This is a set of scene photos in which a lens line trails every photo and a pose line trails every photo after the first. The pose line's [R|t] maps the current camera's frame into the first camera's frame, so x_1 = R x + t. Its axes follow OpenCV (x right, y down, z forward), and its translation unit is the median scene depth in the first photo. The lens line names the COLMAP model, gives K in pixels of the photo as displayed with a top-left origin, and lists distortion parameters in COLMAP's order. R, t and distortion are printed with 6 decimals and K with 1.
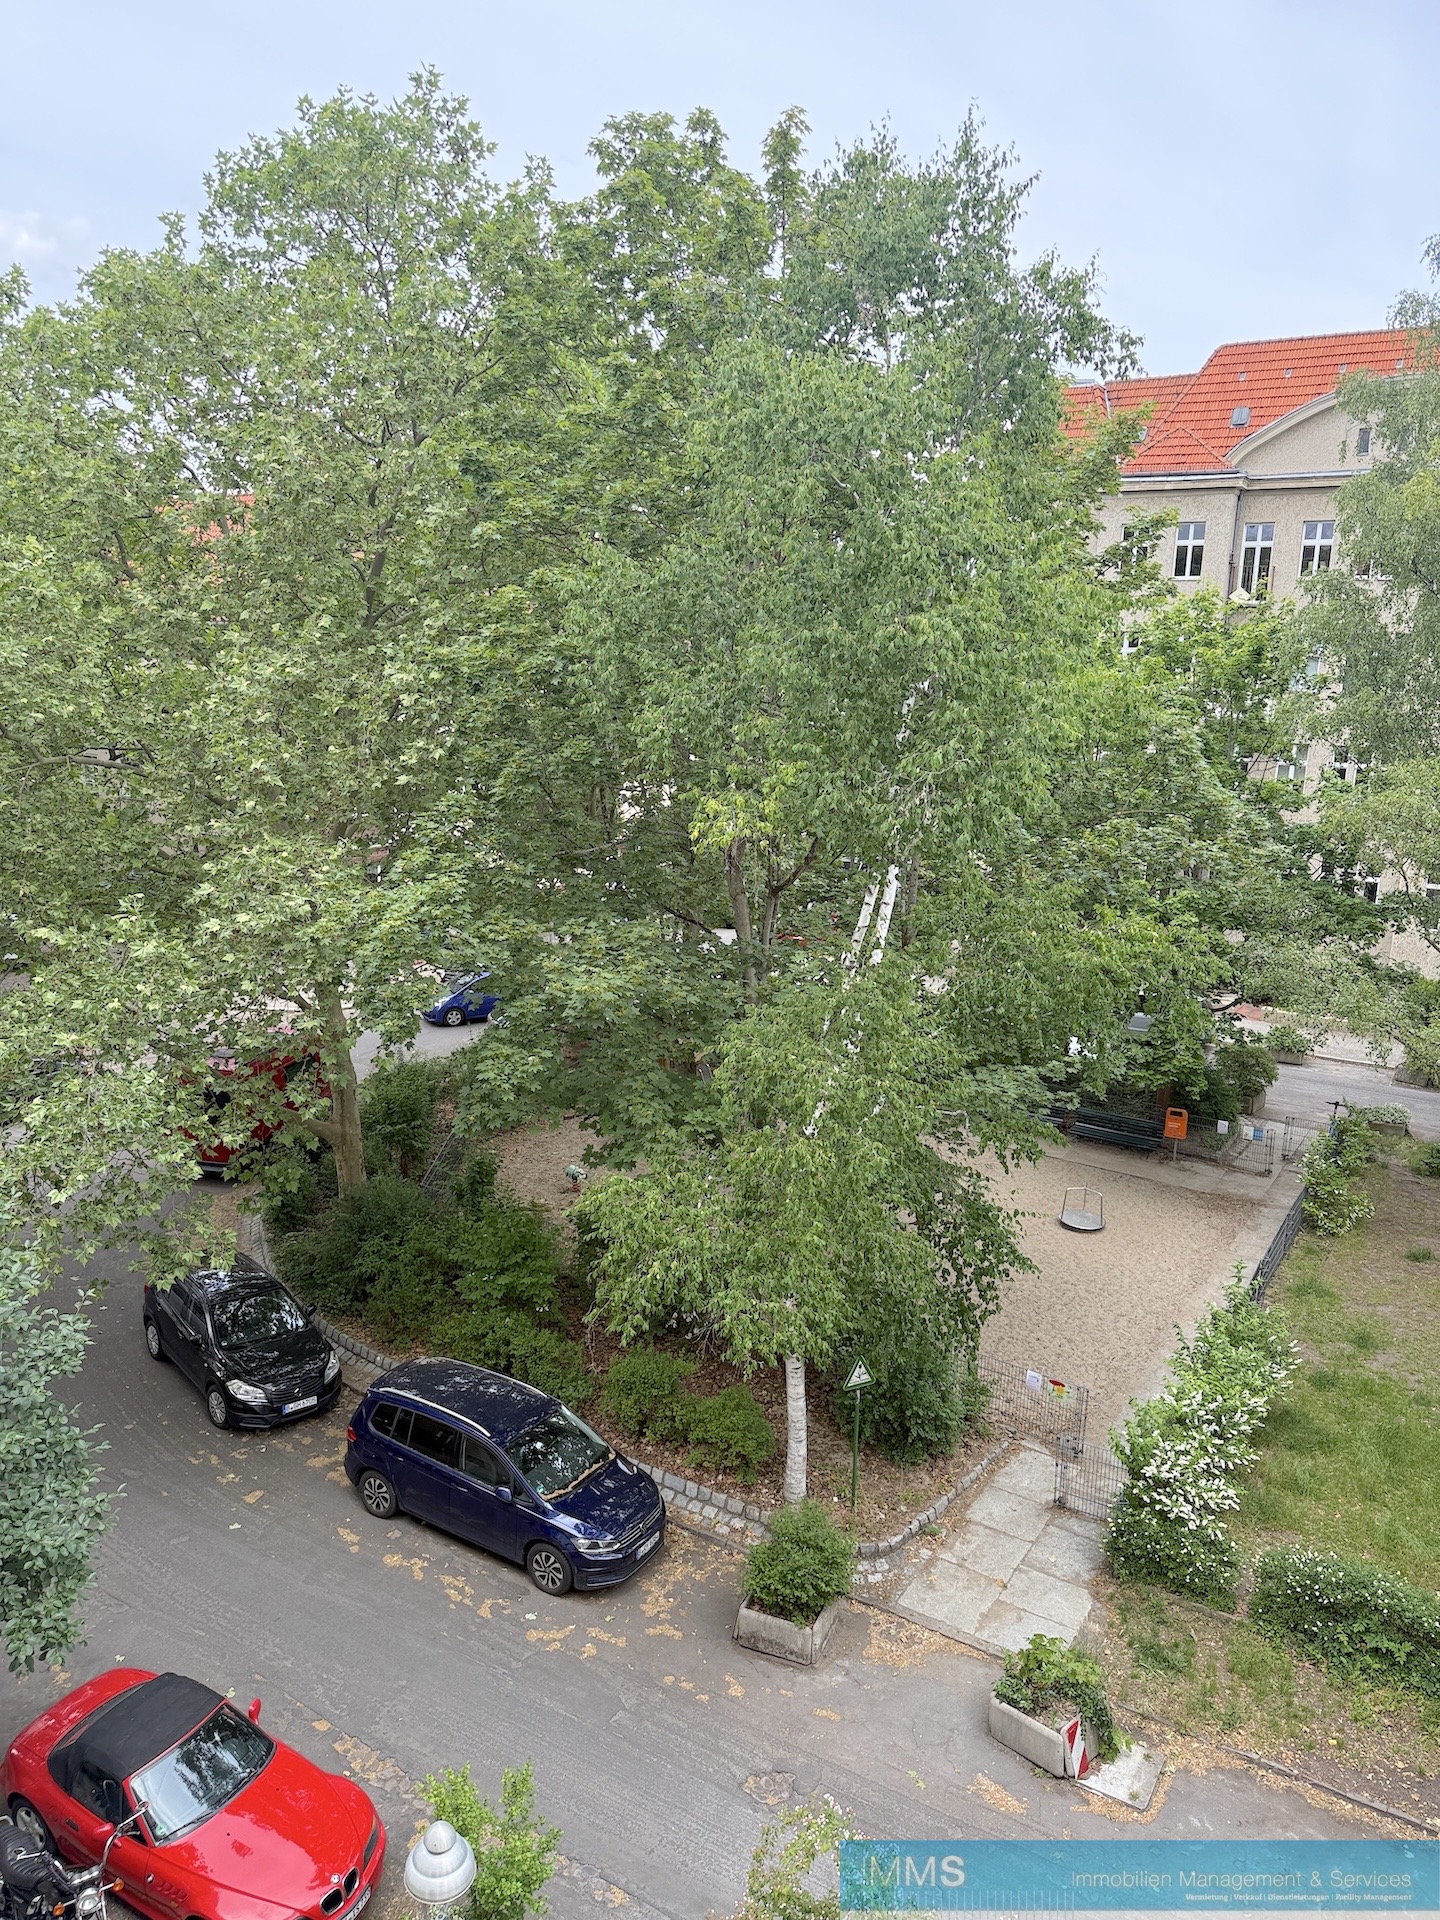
lens RADIAL K [[1353.8, 0, 713.4], [0, 1353.8, 957.4], [0, 0, 1]] dist [0.208103, -0.425343]
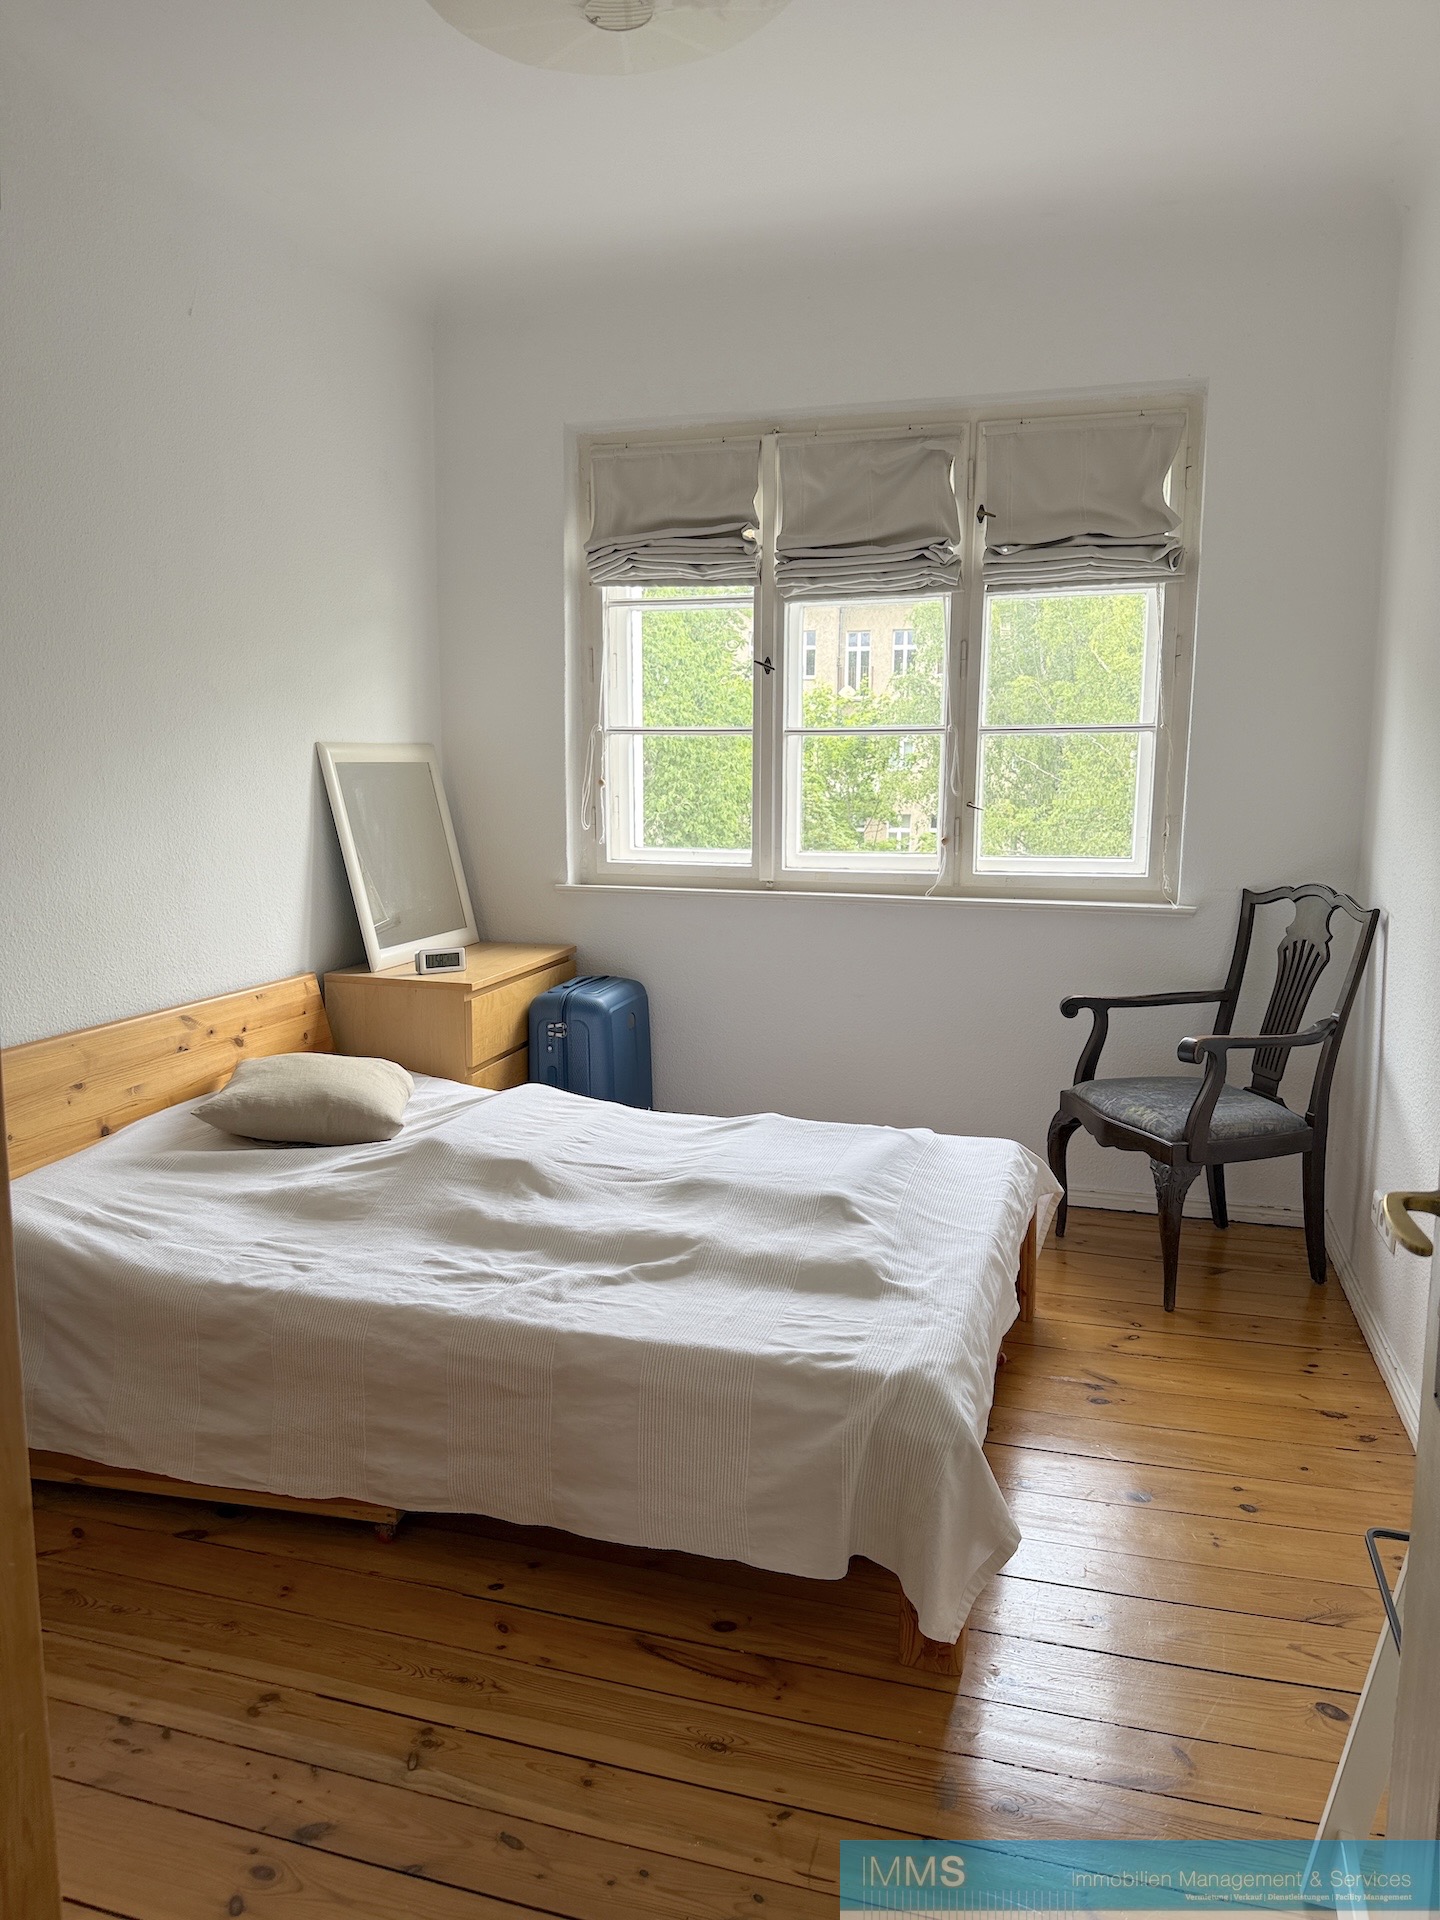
lens RADIAL K [[1353.8, 0, 713.4], [0, 1353.8, 957.4], [0, 0, 1]] dist [0.208103, -0.425343]
pose [[0.967498, -0.056200, 0.246554, -0.068982], [0.072038, 0.995846, -0.055685, 0.047093], [-0.242400, 0.071637, 0.967528, -0.185102]]
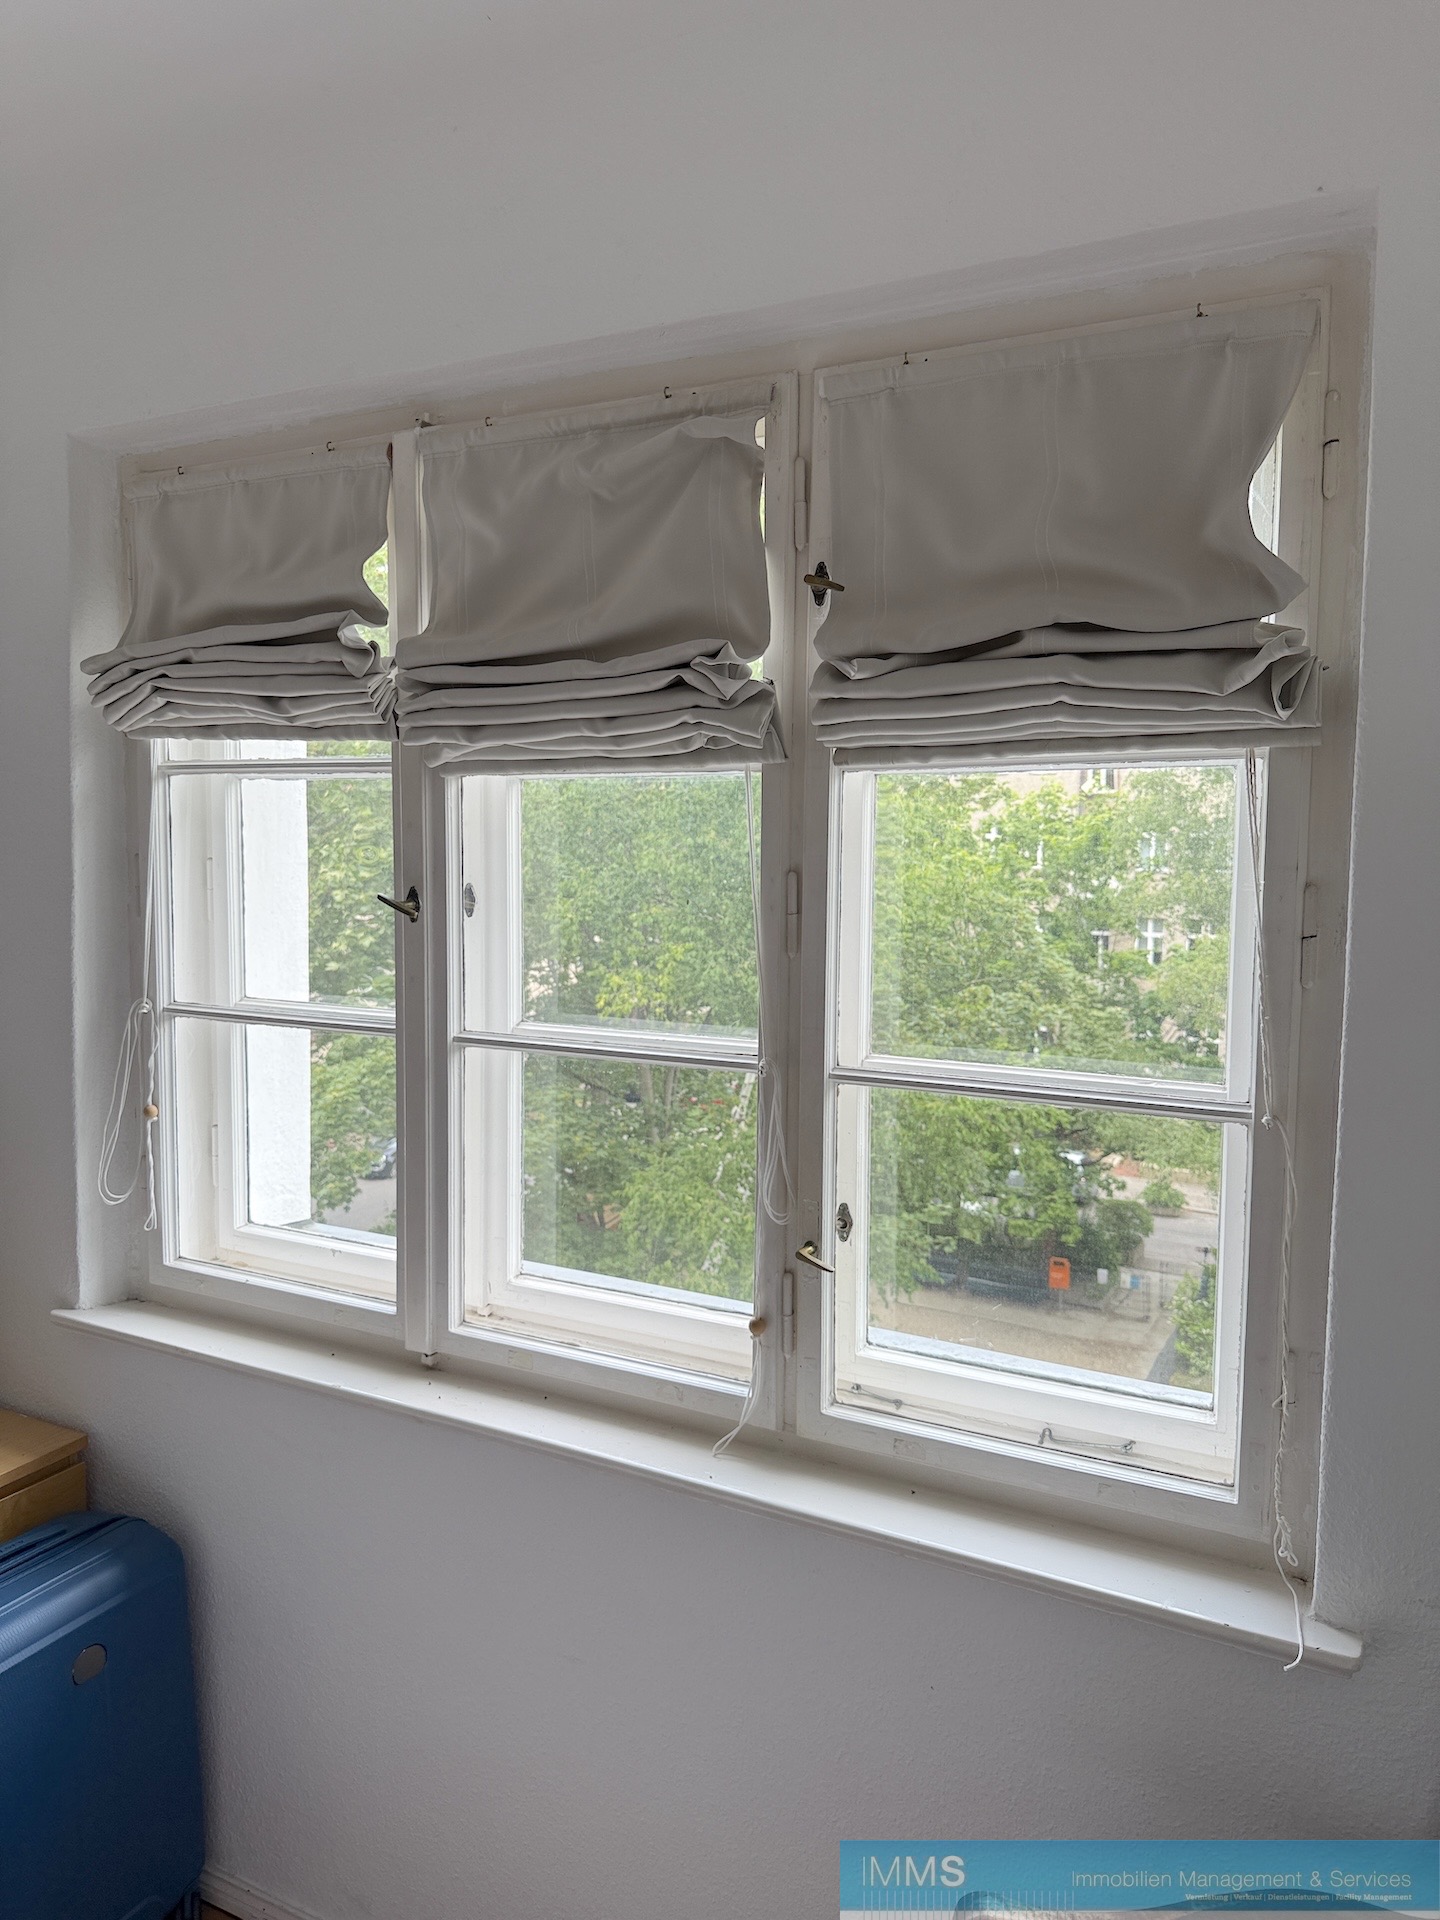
lens RADIAL K [[1353.8, 0, 713.4], [0, 1353.8, 957.4], [0, 0, 1]] dist [0.208103, -0.425343]
pose [[0.997301, -0.020233, 0.070575, 0.000703], [0.029203, 0.991282, -0.128481, 0.012075], [-0.067360, 0.130196, 0.989198, -0.095382]]
